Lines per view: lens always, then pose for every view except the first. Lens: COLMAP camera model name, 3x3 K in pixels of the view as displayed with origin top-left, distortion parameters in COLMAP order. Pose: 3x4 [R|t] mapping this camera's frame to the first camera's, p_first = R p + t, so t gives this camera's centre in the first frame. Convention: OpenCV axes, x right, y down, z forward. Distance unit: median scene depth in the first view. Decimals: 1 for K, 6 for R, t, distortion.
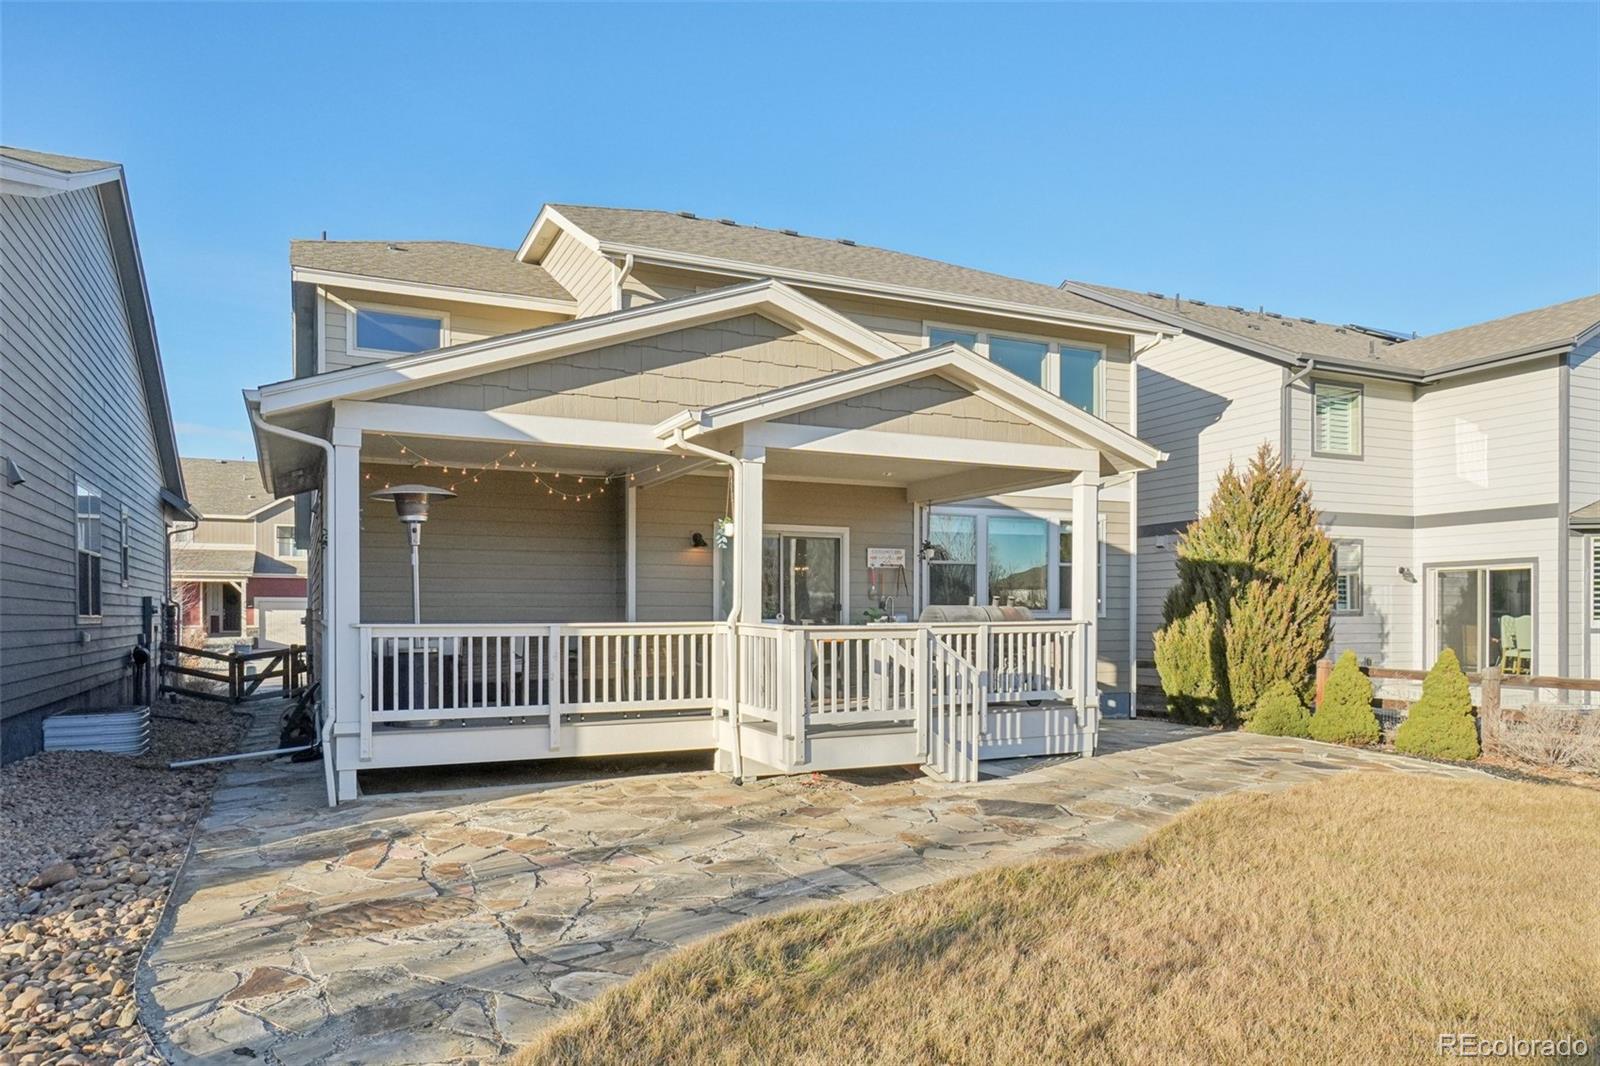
lens RADIAL K [[1060.7, 0, 800.0], [0, 1060.7, 533.0], [0, 0, 1]] dist [-0.001026, -0.000583]
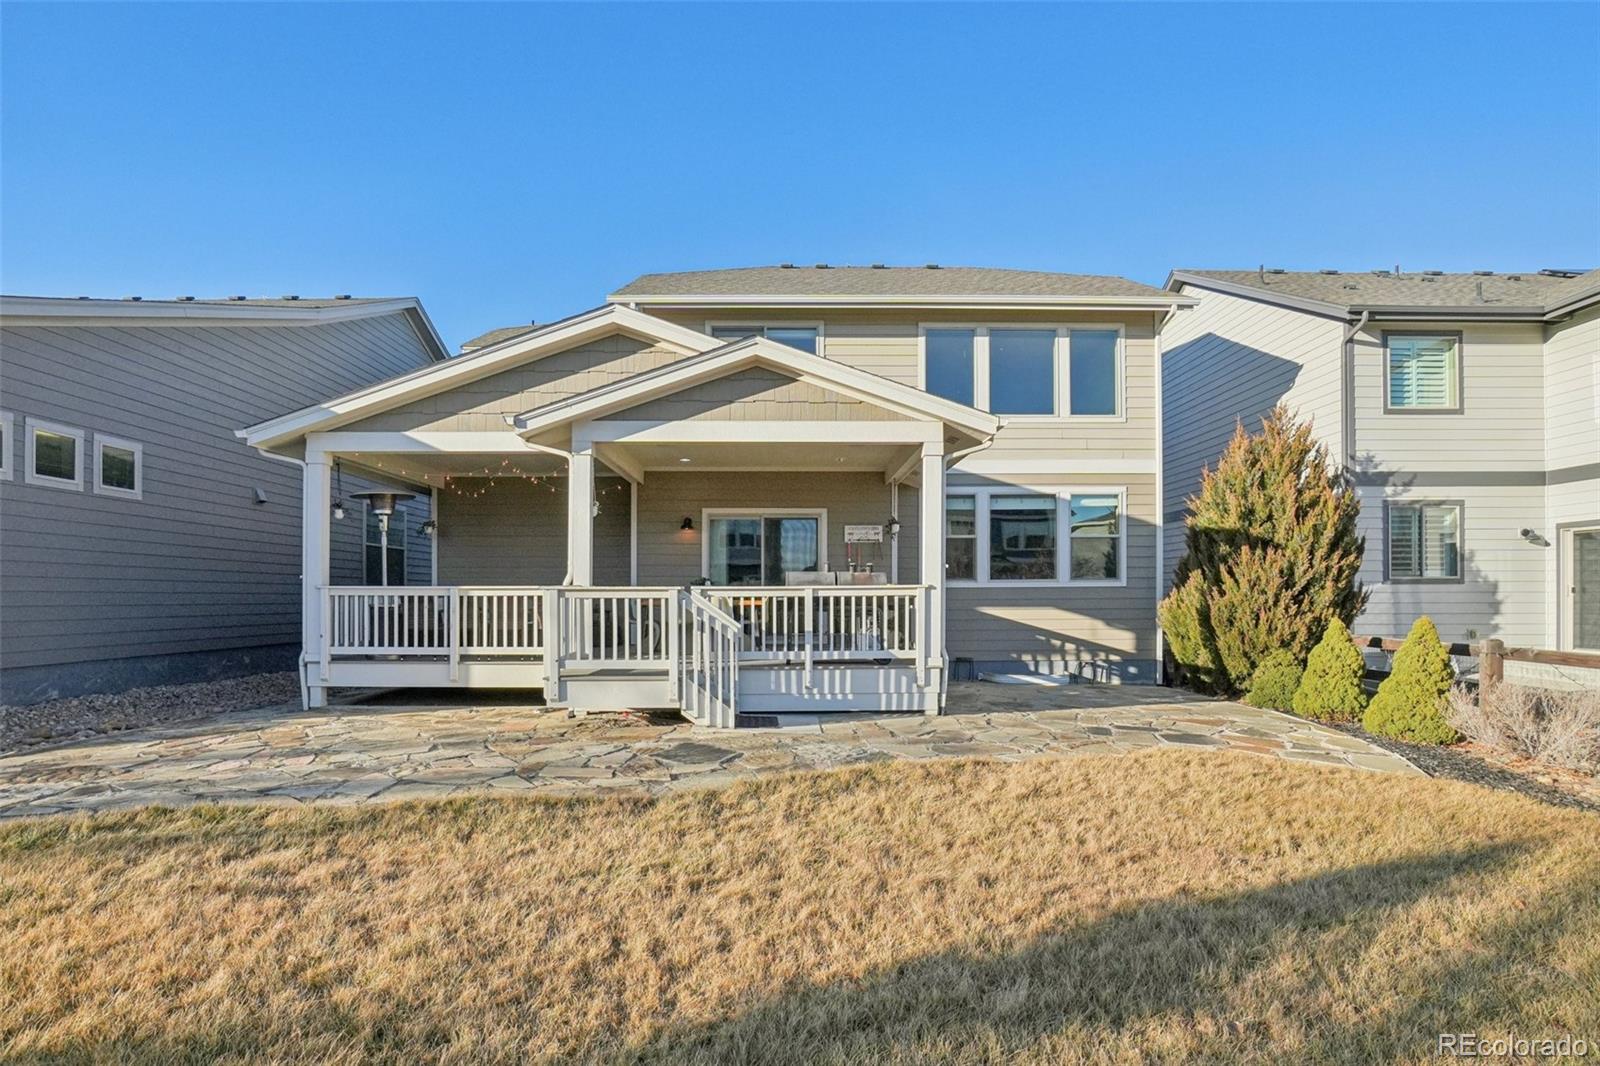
lens RADIAL K [[824.8, 0, 800.0], [0, 824.8, 533.0], [0, 0, 1]] dist [-0.054776, 0.024712]
pose [[0.904965, -0.031804, -0.424296, 0.402061], [0.032729, 0.999451, -0.005110, 0.025272], [0.424226, -0.009263, 0.905509, 0.171031]]
